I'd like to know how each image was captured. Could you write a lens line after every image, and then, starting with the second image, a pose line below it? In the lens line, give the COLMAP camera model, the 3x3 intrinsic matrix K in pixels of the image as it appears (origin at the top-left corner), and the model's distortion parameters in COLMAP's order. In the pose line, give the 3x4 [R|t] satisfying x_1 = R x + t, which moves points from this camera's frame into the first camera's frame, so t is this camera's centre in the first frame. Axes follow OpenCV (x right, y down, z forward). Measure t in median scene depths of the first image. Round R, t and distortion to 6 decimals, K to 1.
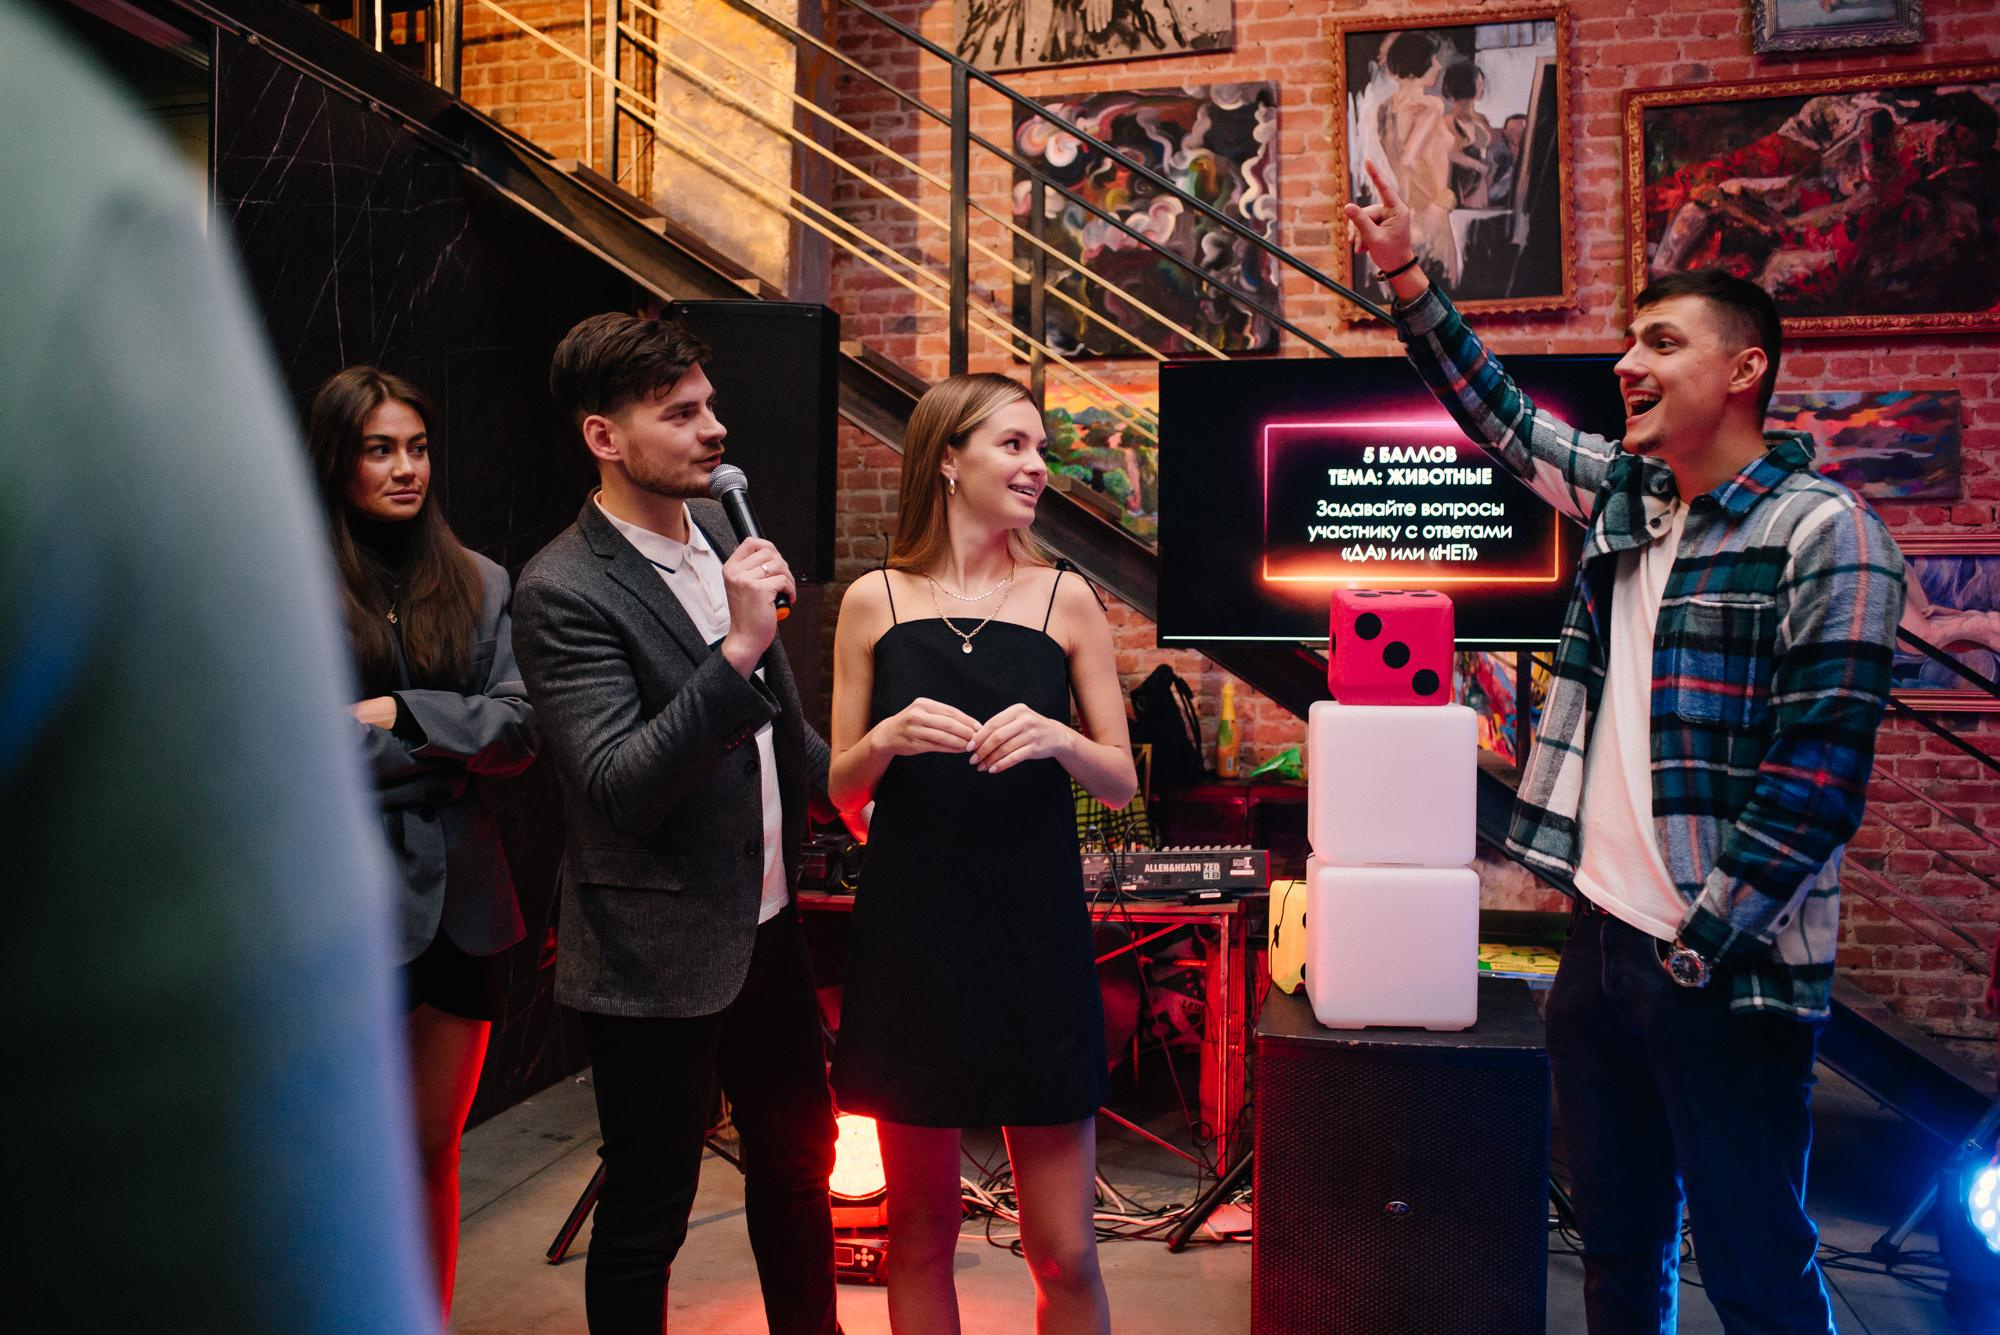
lens RADIAL K [[1635.9, 0, 1000.0], [0, 1635.9, 667.5], [0, 0, 1]] dist [-0.116235, 0.112103]
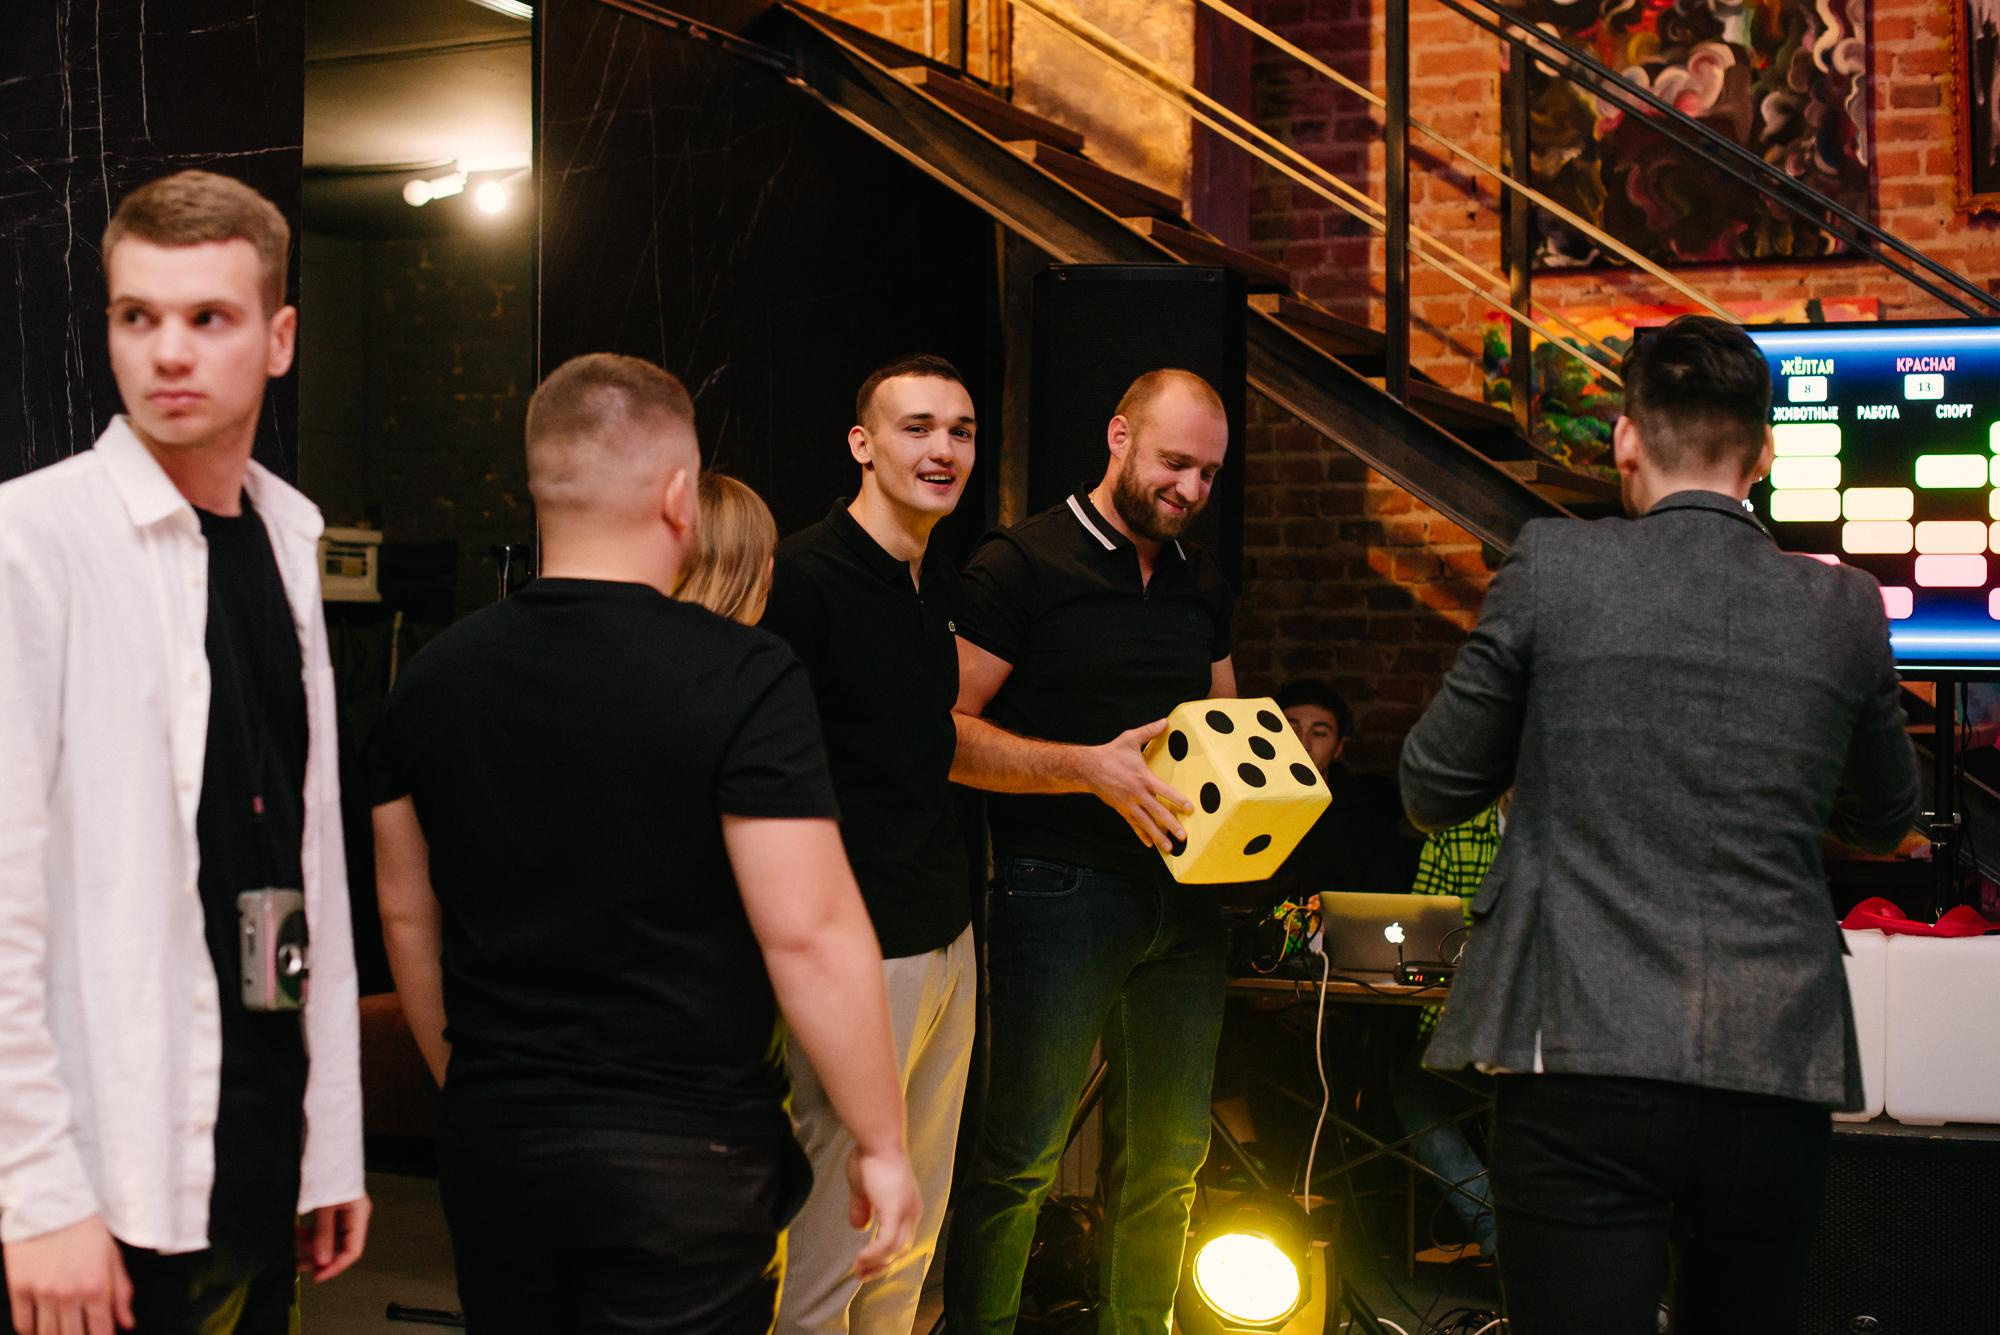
lens RADIAL K [[2852.1, 0, 1000.0], [0, 2852.1, 667.5], [0, 0, 1]] dist [-0.144047, 0.036540]
pose [[0.979075, 0.001213, -0.203494, 0.050029], [-0.002495, 0.999979, -0.006046, -0.005026], [0.203483, 0.006427, 0.979057, -0.302789]]
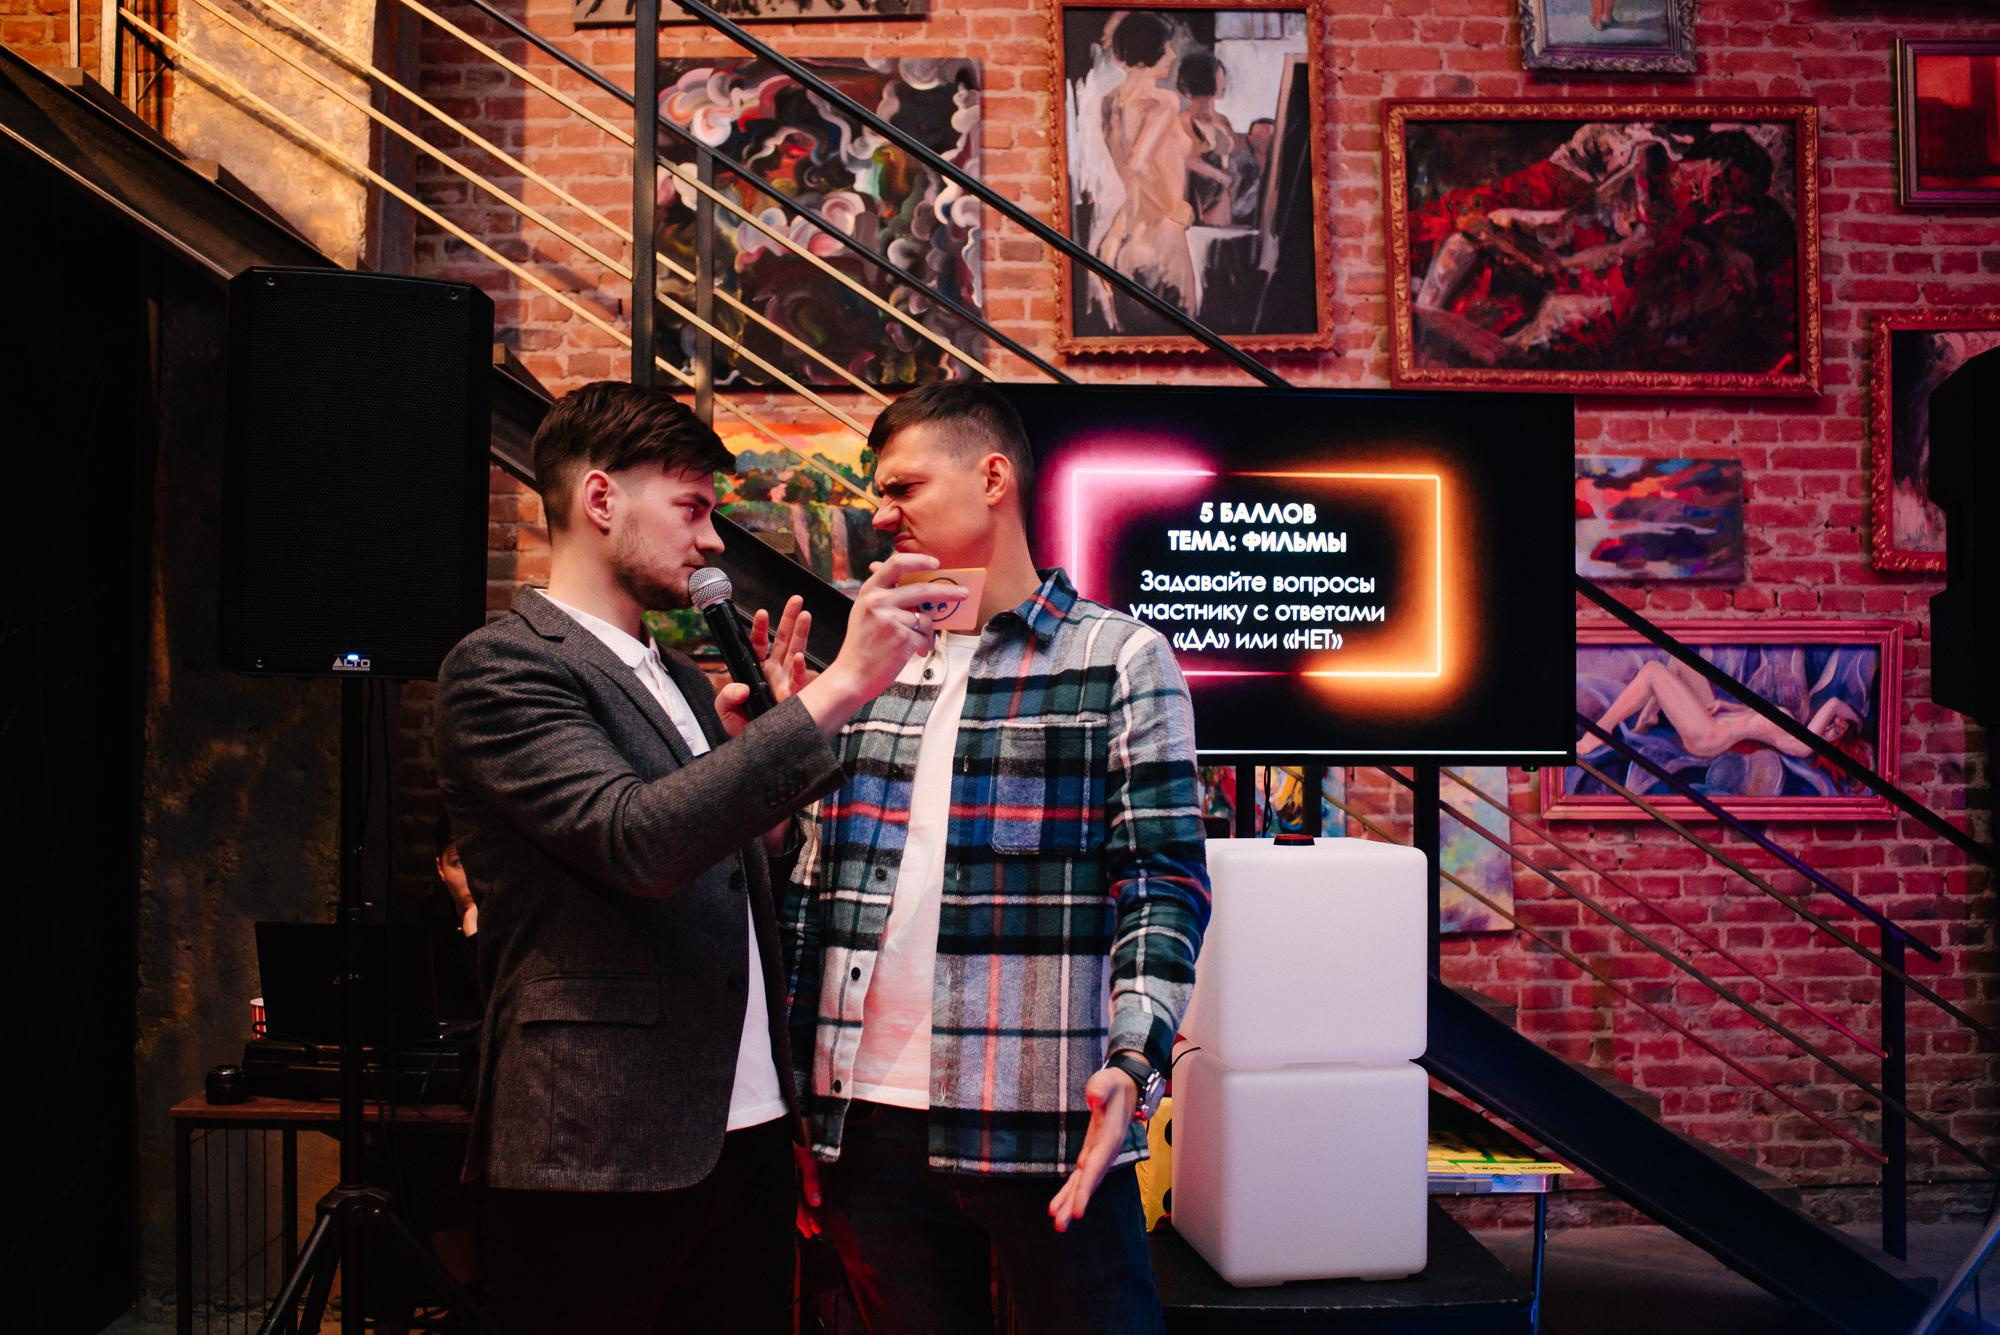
lens RADIAL K [[1833.3, 0, 965.0], [0, 1833.3, 710.9], [0, 0, 1]] dist [-0.117411, 0.120284]
pose [[0.969450, -0.000795, 0.245286, -0.063989], [0.007394, 0.999635, -0.025983, -0.009881], [-0.245176, 0.027003, 0.969102, 0.125742]]
